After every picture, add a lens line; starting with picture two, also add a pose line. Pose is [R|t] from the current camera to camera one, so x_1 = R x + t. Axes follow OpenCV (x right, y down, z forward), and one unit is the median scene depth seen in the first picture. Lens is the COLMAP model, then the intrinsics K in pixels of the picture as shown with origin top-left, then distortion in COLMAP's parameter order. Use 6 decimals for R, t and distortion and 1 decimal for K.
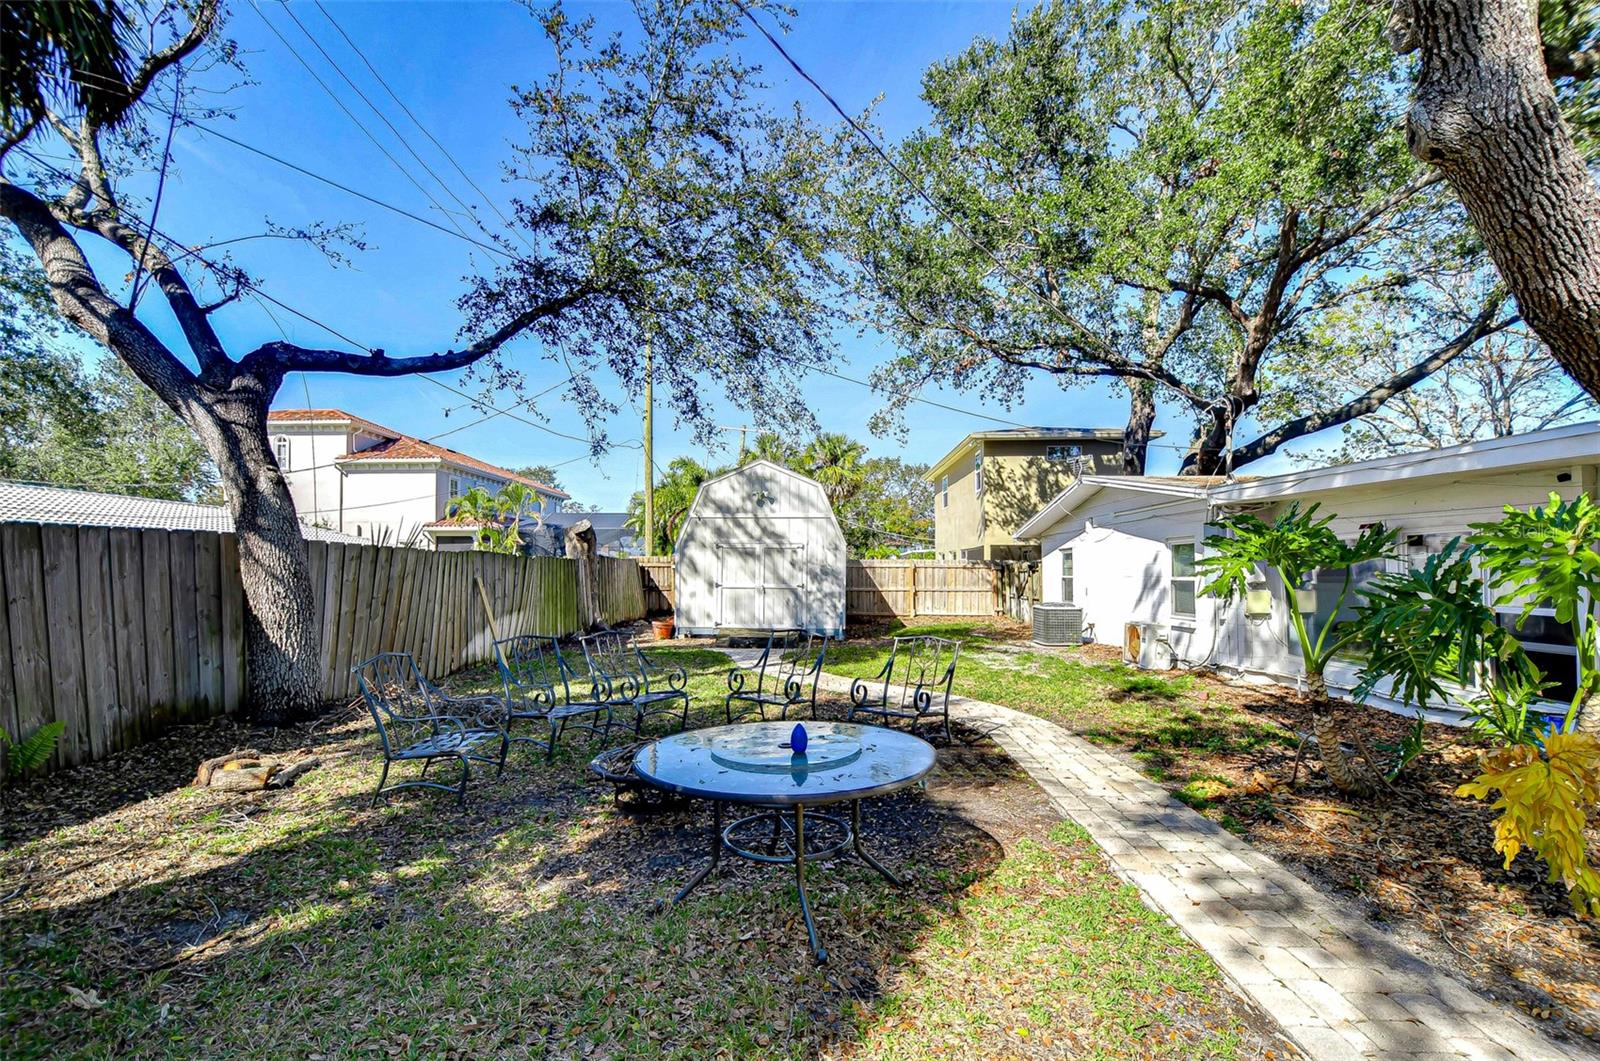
lens RADIAL K [[732.8, 0, 802.4], [0, 732.8, 552.7], [0, 0, 1]] dist [0.015604, -0.011625]
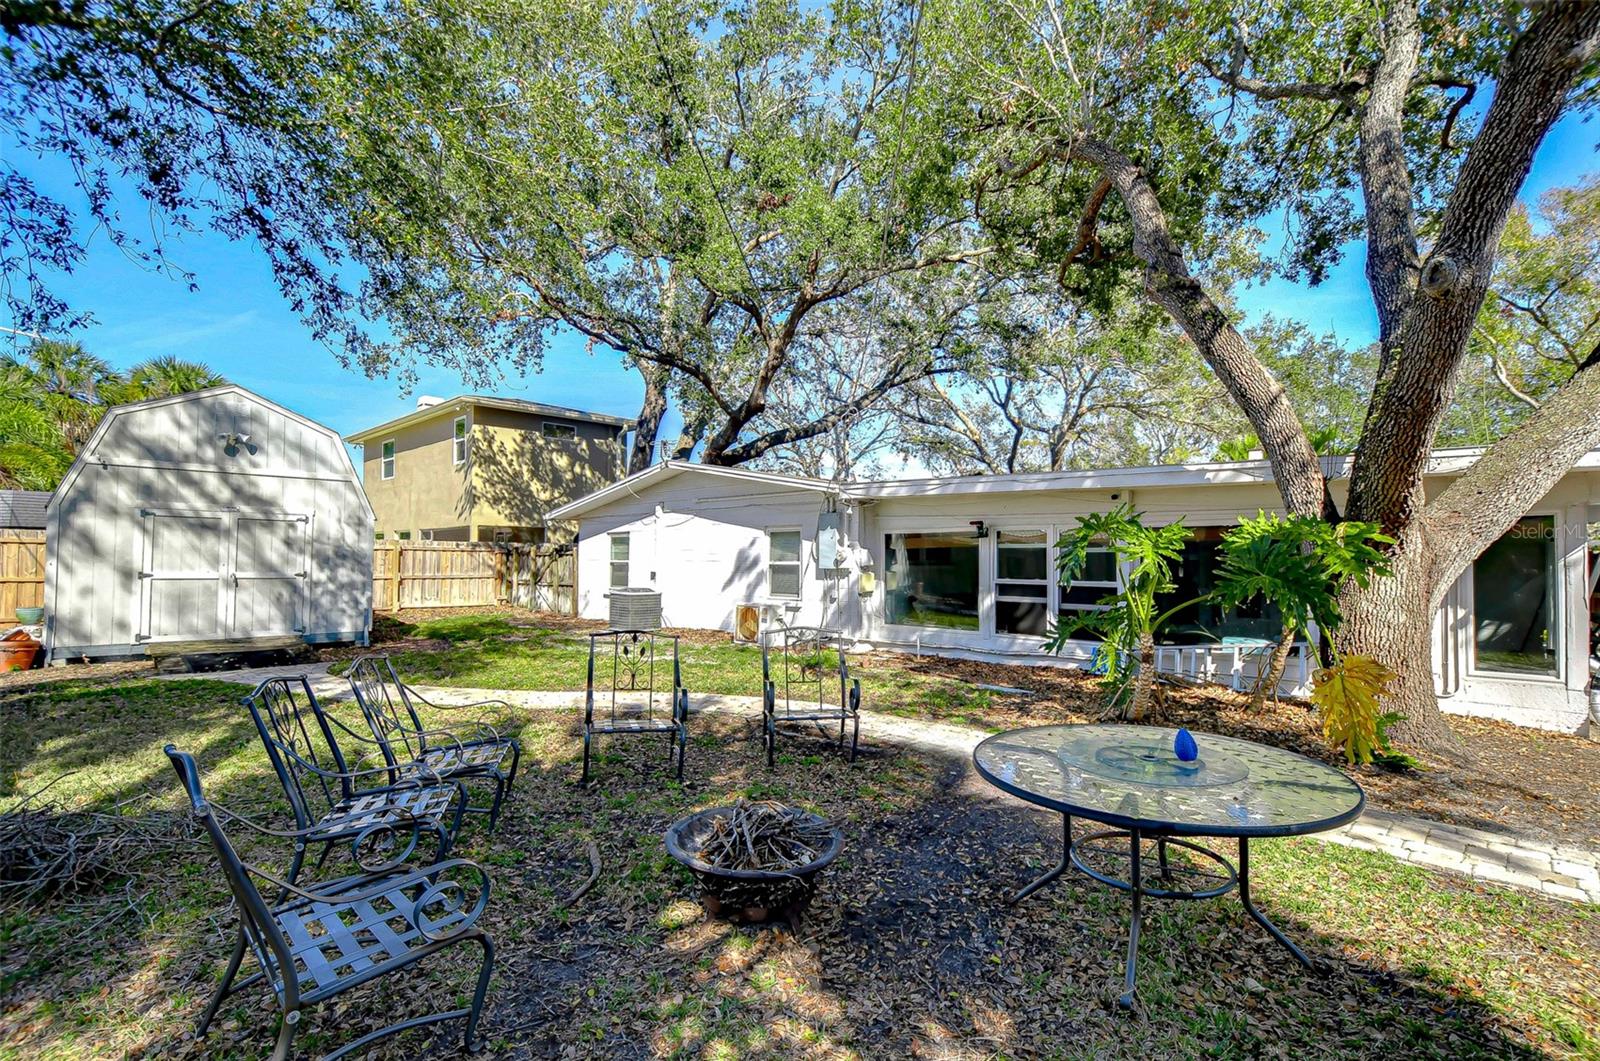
lens RADIAL K [[741.4, 0, 817.0], [0, 741.4, 542.6], [0, 0, 1]] dist [0.013502, -0.011865]
pose [[0.674285, 0.017136, 0.738273, -0.208351], [-0.023605, 0.999720, -0.001645, 0.004281], [-0.738094, -0.016317, 0.674500, 0.156859]]
